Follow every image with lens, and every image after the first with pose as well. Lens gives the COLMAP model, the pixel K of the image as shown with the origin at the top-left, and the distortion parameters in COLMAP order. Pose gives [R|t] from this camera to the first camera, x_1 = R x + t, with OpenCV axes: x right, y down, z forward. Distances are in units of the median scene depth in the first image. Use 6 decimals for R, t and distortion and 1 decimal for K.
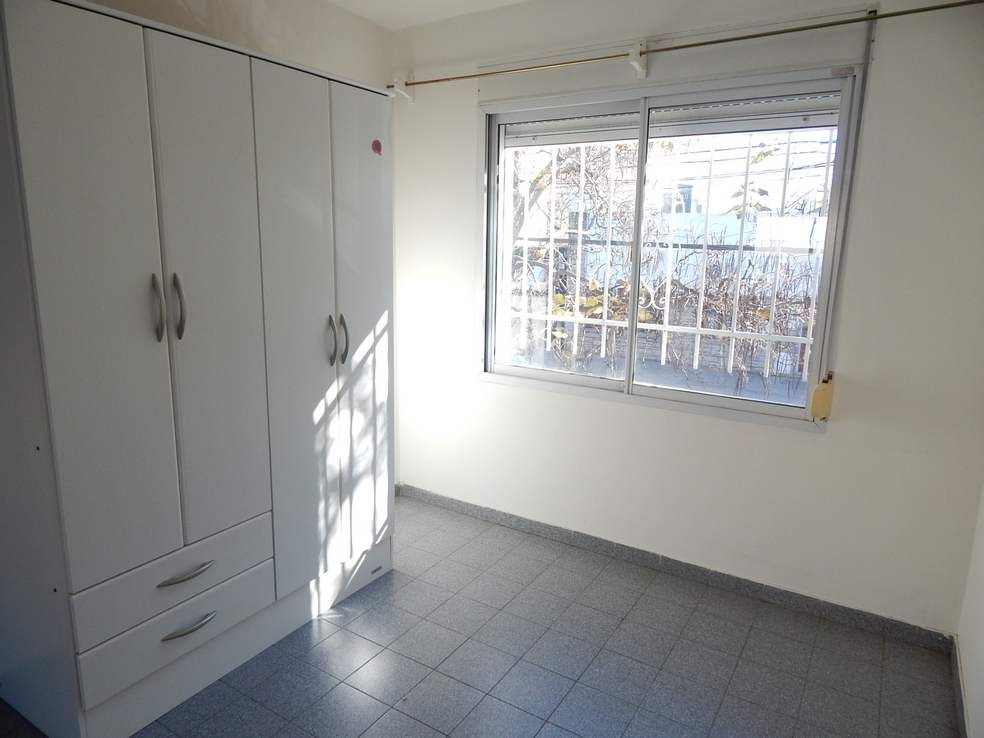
lens RADIAL K [[647.1, 0, 489.0], [0, 647.1, 372.9], [0, 0, 1]] dist [0.012816, -0.015993]
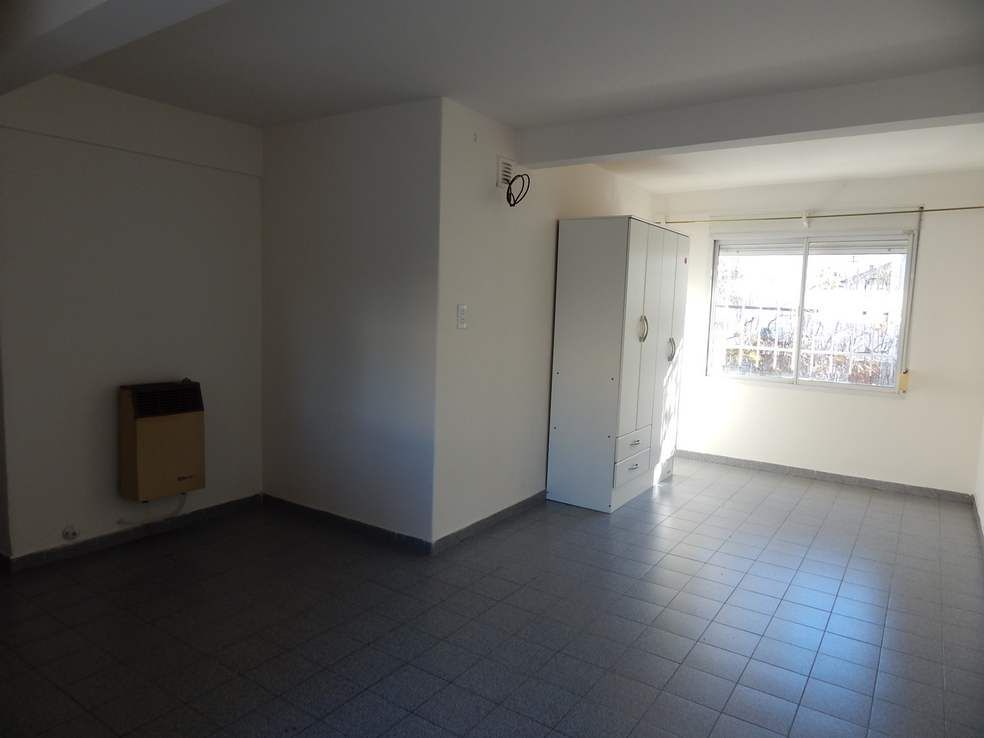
lens RADIAL K [[647.1, 0, 494.5], [0, 647.1, 370.9], [0, 0, 1]] dist [0.012816, -0.015993]
pose [[0.999464, 0.016234, -0.028435, -0.744420], [-0.019004, 0.994802, -0.100043, 0.241236], [0.026663, 0.100529, 0.994577, -1.116478]]
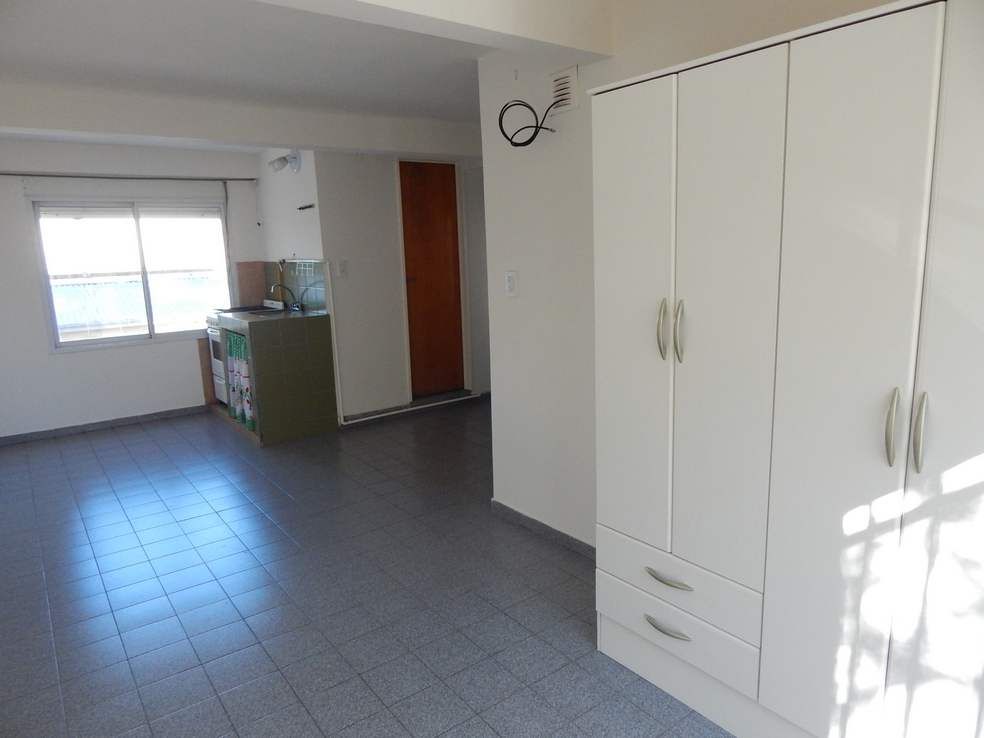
lens RADIAL K [[647.1, 0, 493.2], [0, 647.1, 365.9], [0, 0, 1]] dist [0.012816, -0.015993]
pose [[-0.350888, 0.162078, -0.922284, 0.452745], [-0.170414, 0.957408, 0.233085, -0.180898], [0.920781, 0.238957, -0.308322, 0.793598]]
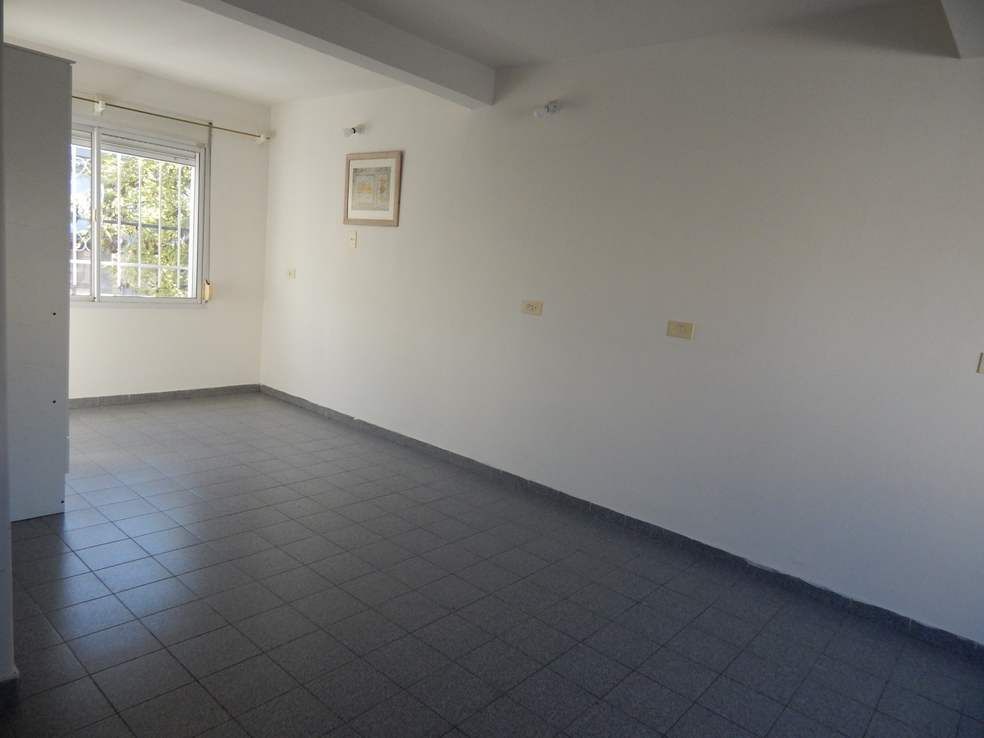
lens RADIAL K [[647.1, 0, 497.2], [0, 647.1, 364.4], [0, 0, 1]] dist [0.012816, -0.015993]
pose [[0.152579, -0.150127, 0.976822, -1.516377], [0.120009, 0.983895, 0.132468, 0.110974], [-0.980978, 0.097015, 0.168138, -0.310250]]
